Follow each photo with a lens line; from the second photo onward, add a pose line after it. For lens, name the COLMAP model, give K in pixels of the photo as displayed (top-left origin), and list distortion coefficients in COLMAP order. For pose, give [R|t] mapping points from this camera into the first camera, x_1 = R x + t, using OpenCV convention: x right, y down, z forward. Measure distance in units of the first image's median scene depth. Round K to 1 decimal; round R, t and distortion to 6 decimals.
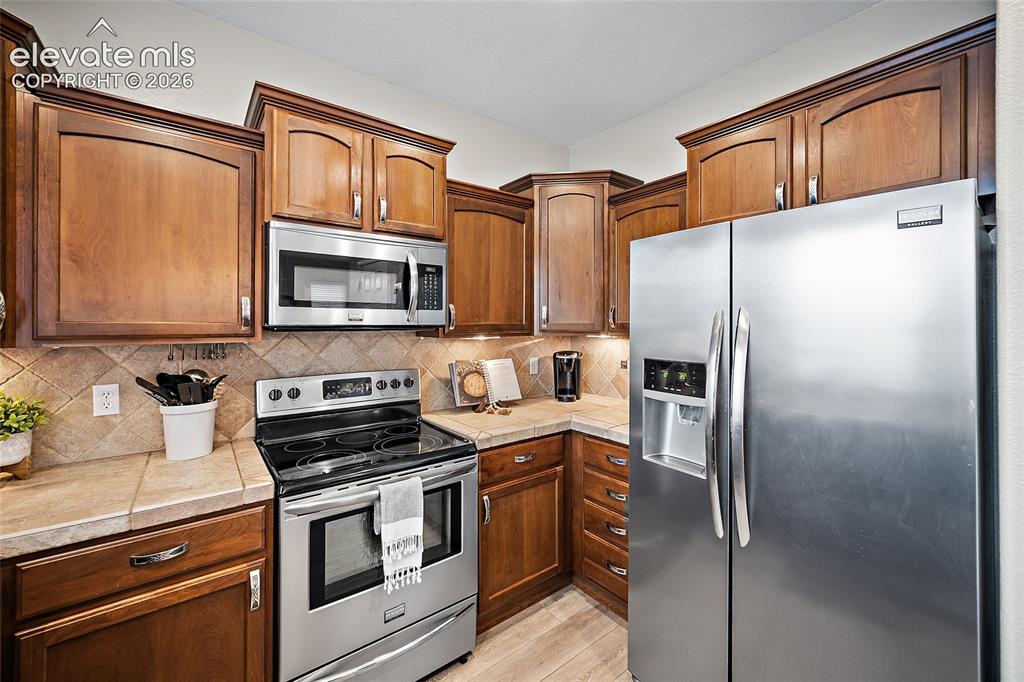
lens RADIAL K [[412.5, 0, 517.6], [0, 412.5, 319.2], [0, 0, 1]] dist [-0.004313, 0.000077]
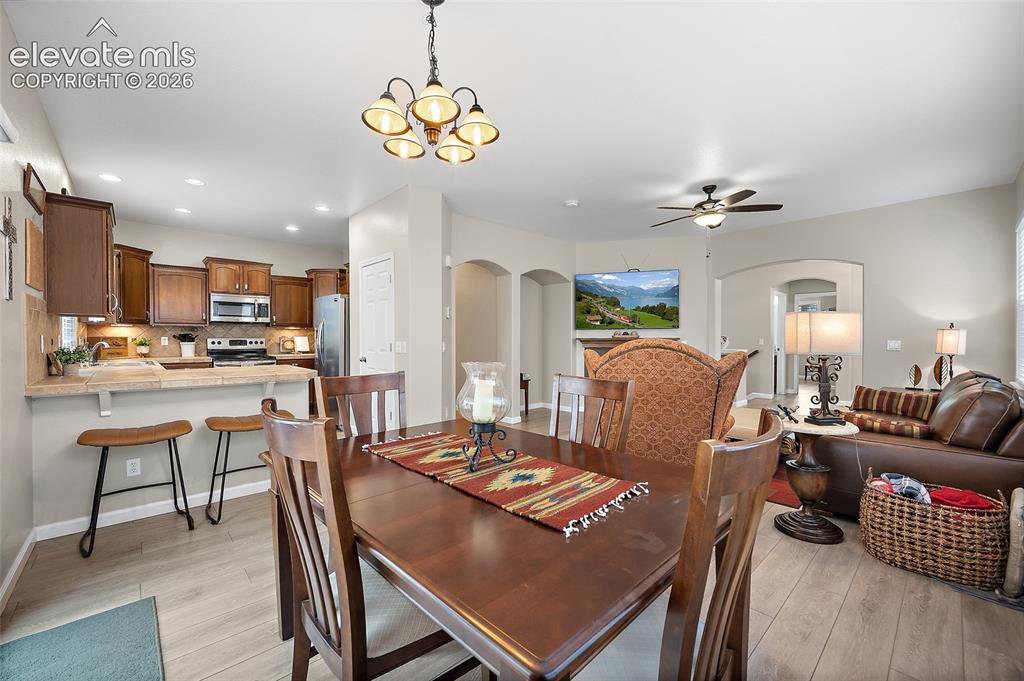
lens RADIAL K [[412.5, 0, 513.8], [0, 412.5, 344.5], [0, 0, 1]] dist [-0.004313, 0.000077]
pose [[0.995703, -0.001380, 0.092597, 1.620729], [-0.001036, 0.999660, 0.026043, 0.115177], [-0.092602, -0.026027, 0.995363, -2.699010]]
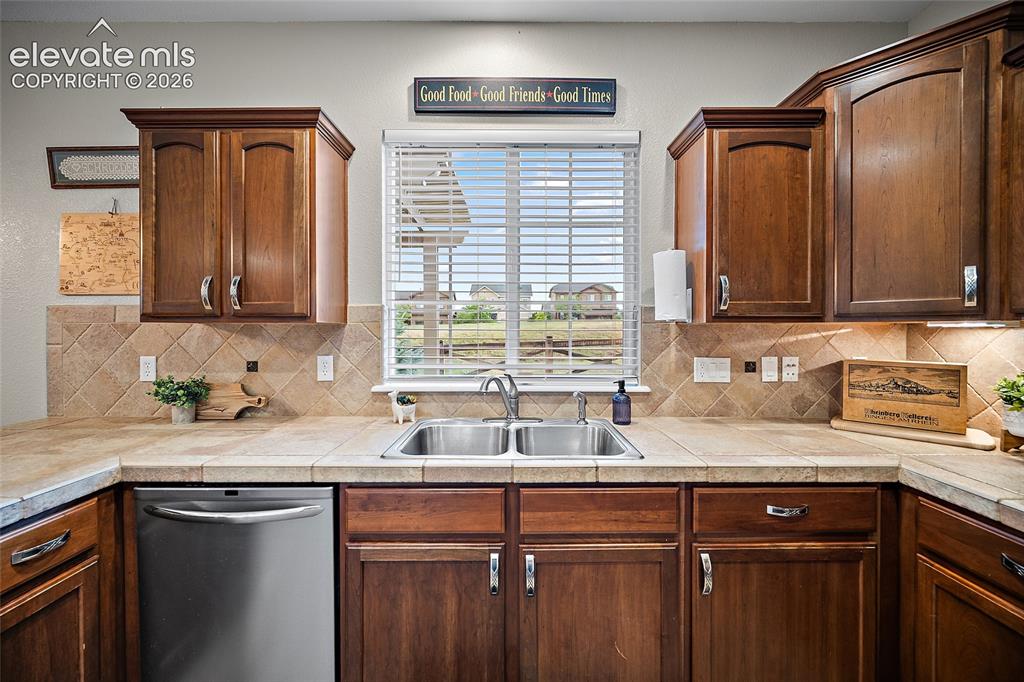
lens RADIAL K [[412.5, 0, 511.2], [0, 412.5, 335.3], [0, 0, 1]] dist [-0.004313, 0.000077]
pose [[-0.617572, 0.010926, -0.786438, 0.265756], [0.007150, 0.999940, 0.008278, 0.062960], [0.786482, -0.000511, -0.617613, 0.472466]]
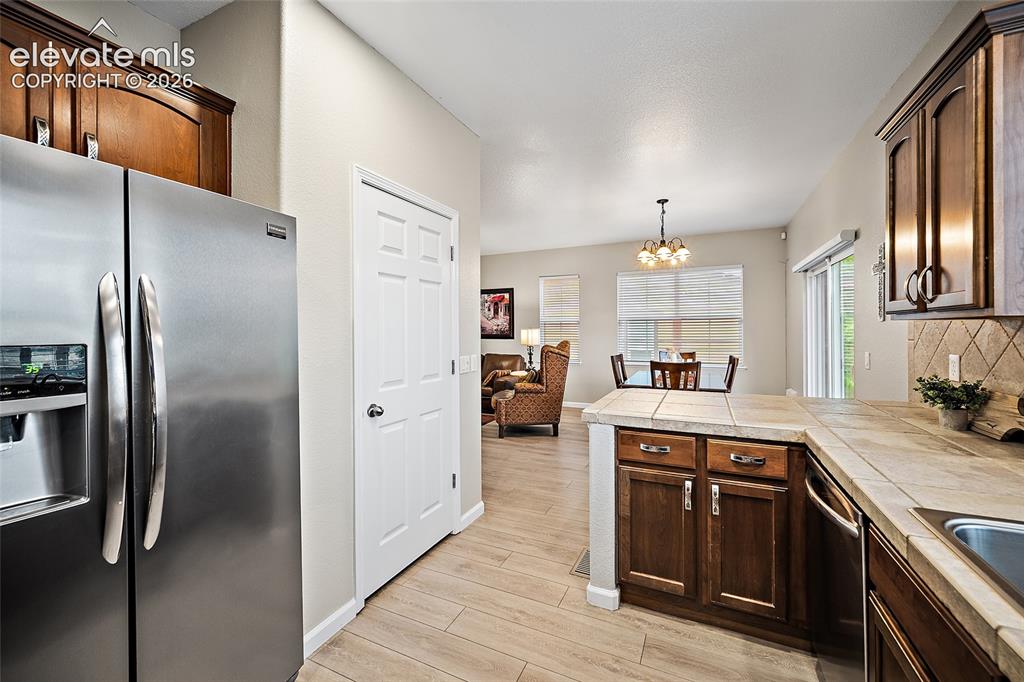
lens RADIAL K [[412.5, 0, 510.1], [0, 412.5, 337.3], [0, 0, 1]] dist [-0.004313, 0.000077]
pose [[-0.439990, -0.013448, 0.897902, -0.443811], [-0.004143, 0.999908, 0.012946, 0.067591], [-0.897993, 0.001976, -0.440005, 0.516570]]
